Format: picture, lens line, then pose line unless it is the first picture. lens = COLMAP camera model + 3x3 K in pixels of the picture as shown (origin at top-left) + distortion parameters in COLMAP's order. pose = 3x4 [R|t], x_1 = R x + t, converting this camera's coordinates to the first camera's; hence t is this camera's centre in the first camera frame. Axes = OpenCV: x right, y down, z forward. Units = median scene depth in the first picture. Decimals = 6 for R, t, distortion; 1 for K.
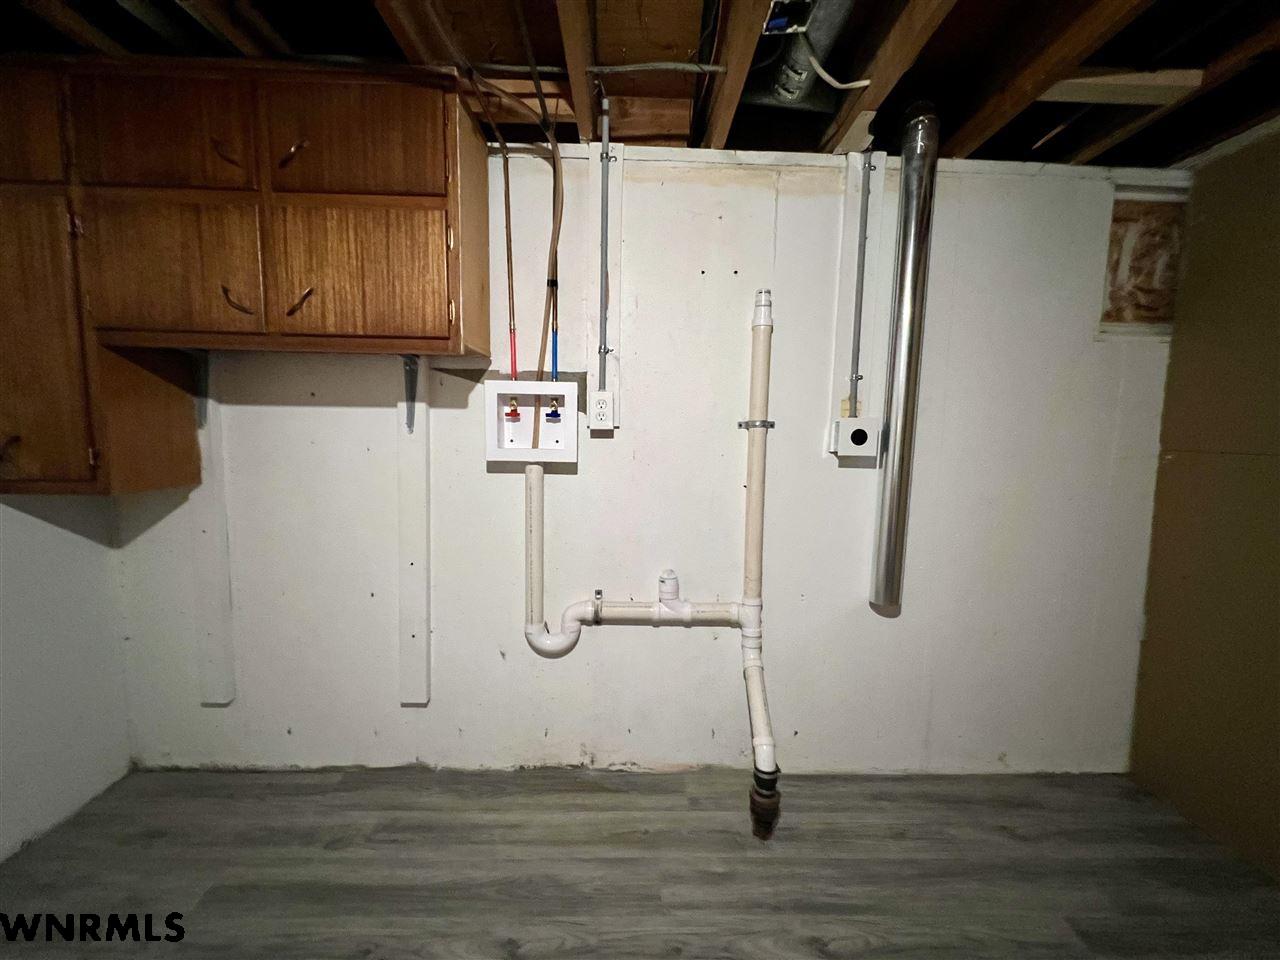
lens RADIAL K [[513.5, 0, 642.6], [0, 513.5, 483.8], [0, 0, 1]] dist [-0.000971, 0.000471]
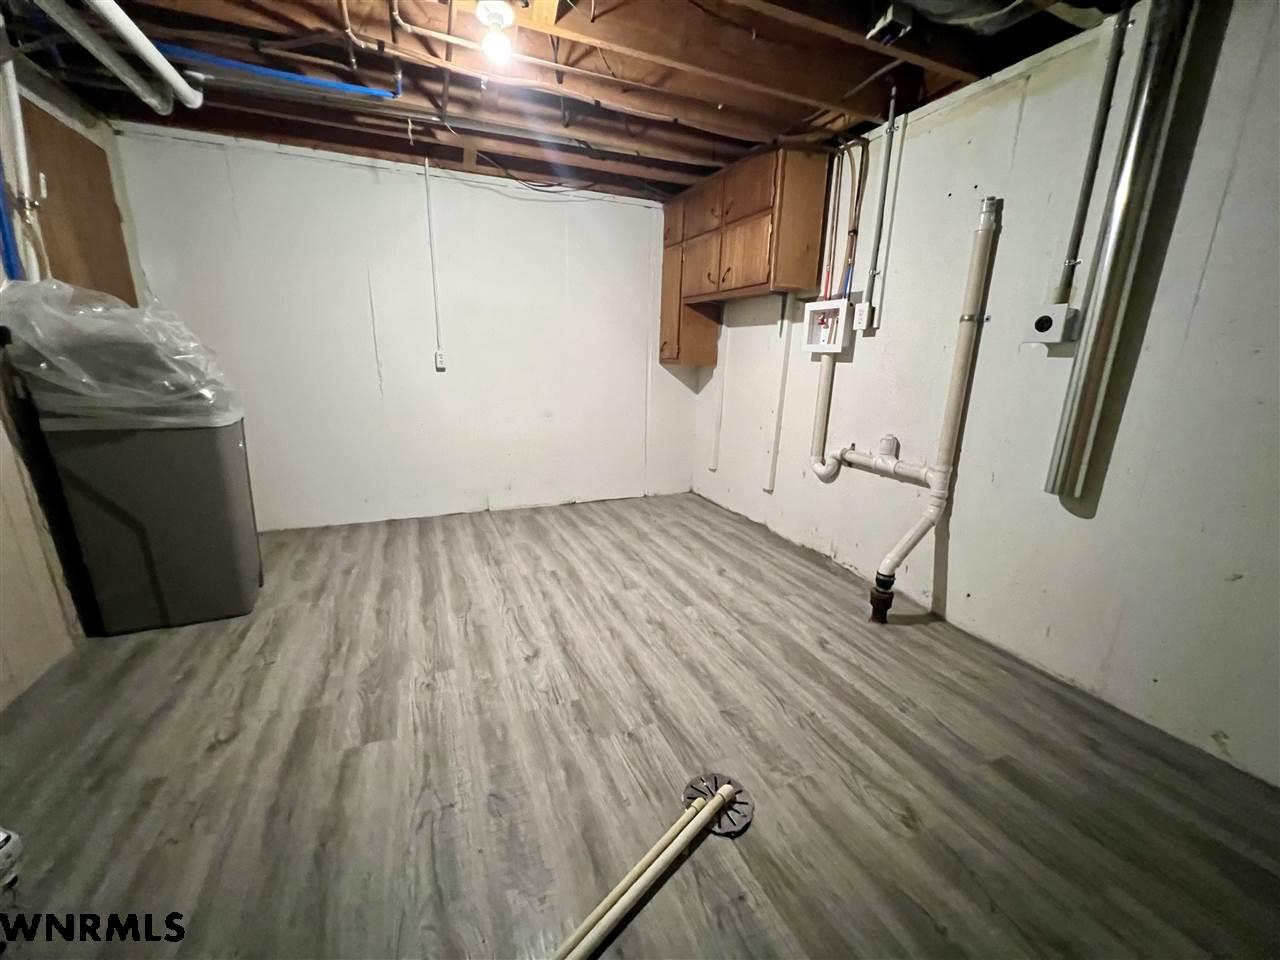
lens RADIAL K [[513.5, 0, 640.0], [0, 513.5, 484.2], [0, 0, 1]] dist [-0.000971, 0.000471]
pose [[0.380350, 0.216939, -0.899039, 1.104024], [-0.115427, 0.975634, 0.186588, 0.124729], [0.917611, 0.032805, 0.396123, -0.154724]]
